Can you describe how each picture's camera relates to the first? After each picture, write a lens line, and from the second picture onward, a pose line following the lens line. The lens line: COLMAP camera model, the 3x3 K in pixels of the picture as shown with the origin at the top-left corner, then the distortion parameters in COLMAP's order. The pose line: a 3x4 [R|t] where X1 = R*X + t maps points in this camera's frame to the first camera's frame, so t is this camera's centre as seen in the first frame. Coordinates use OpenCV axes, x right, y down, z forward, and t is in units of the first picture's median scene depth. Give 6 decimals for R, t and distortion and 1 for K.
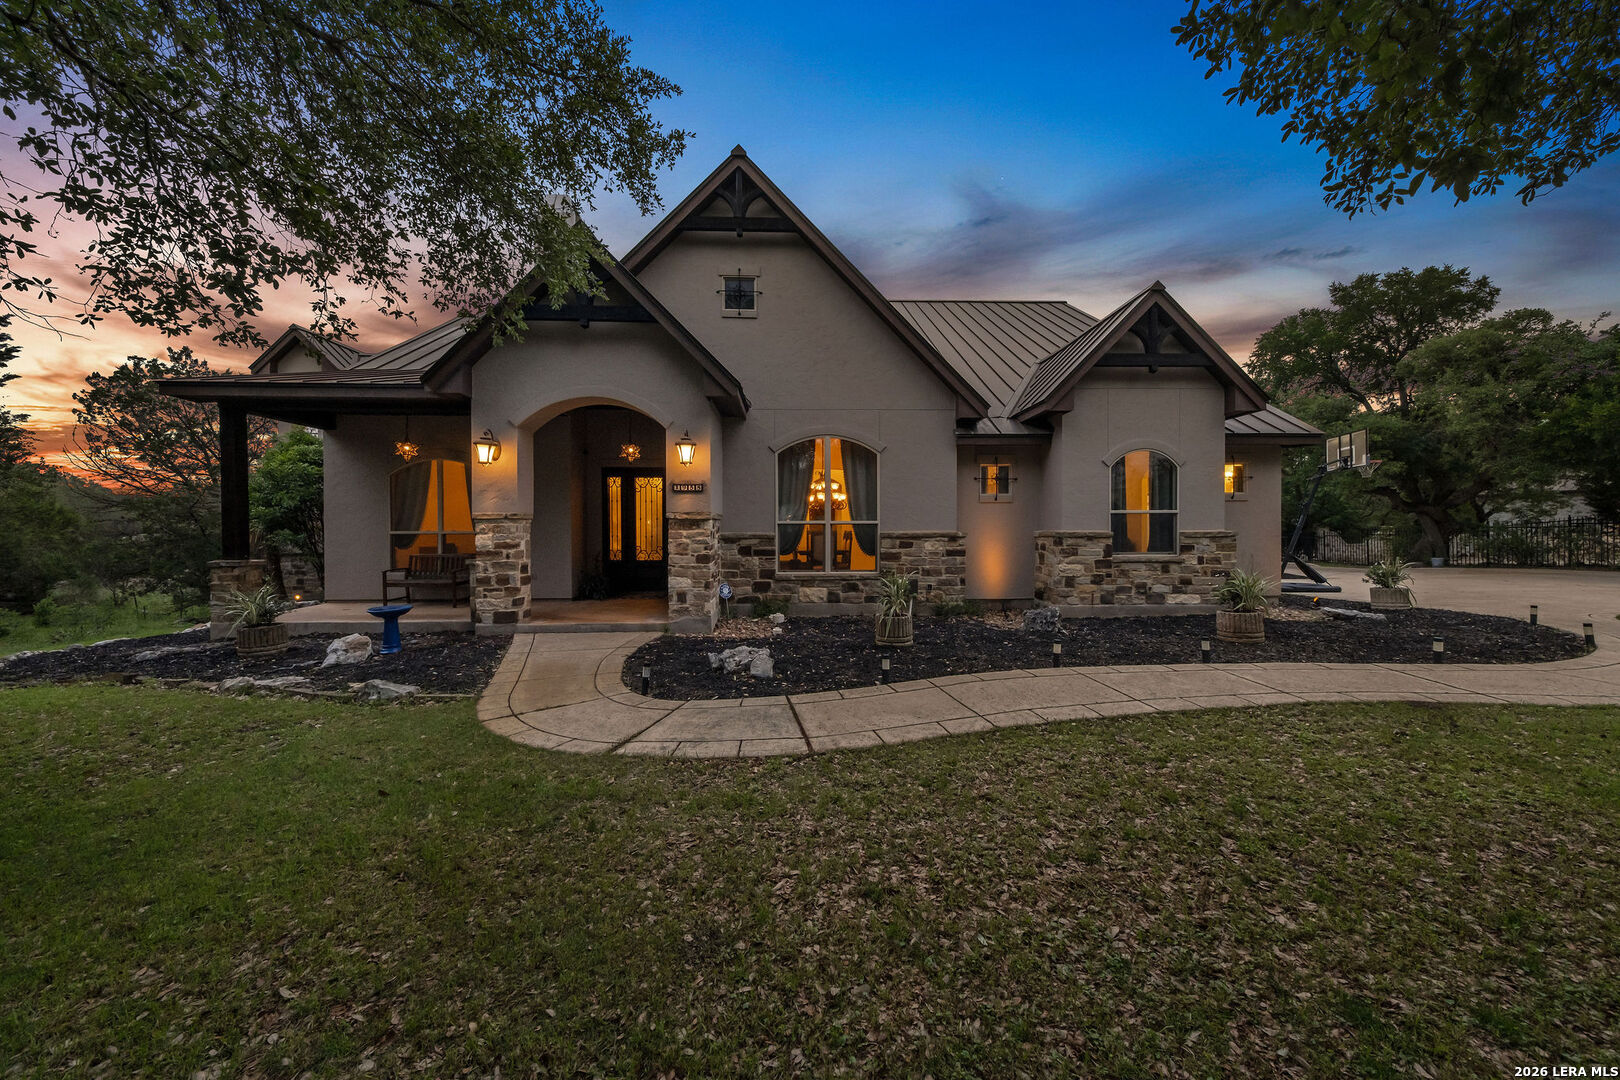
lens RADIAL K [[549.0, 0, 810.9], [0, 549.0, 538.3], [0, 0, 1]] dist [0.001222, -0.000005]
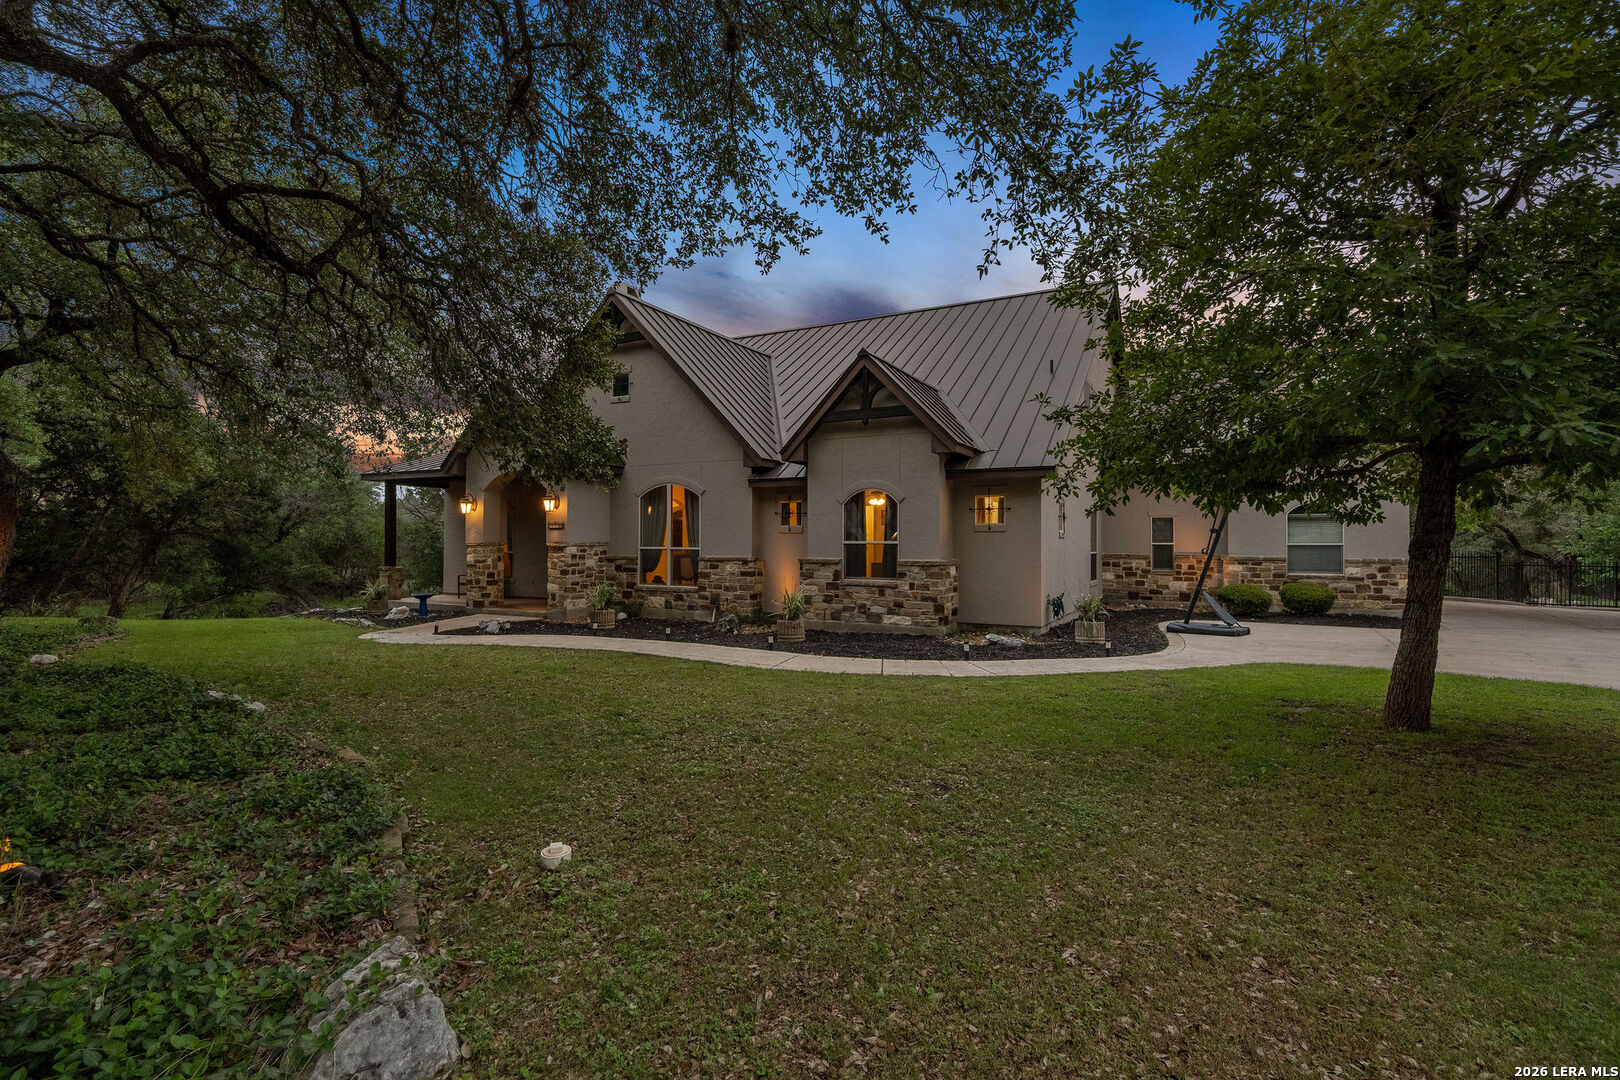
lens RADIAL K [[711.7, 0, 809.1], [0, 711.7, 539.4], [0, 0, 1]] dist [-0.009227, -0.000006]
pose [[0.881190, 0.005560, -0.472730, 1.207751], [-0.017263, 0.999642, -0.020422, -0.022309], [0.472447, 0.026156, 0.880971, -0.381261]]
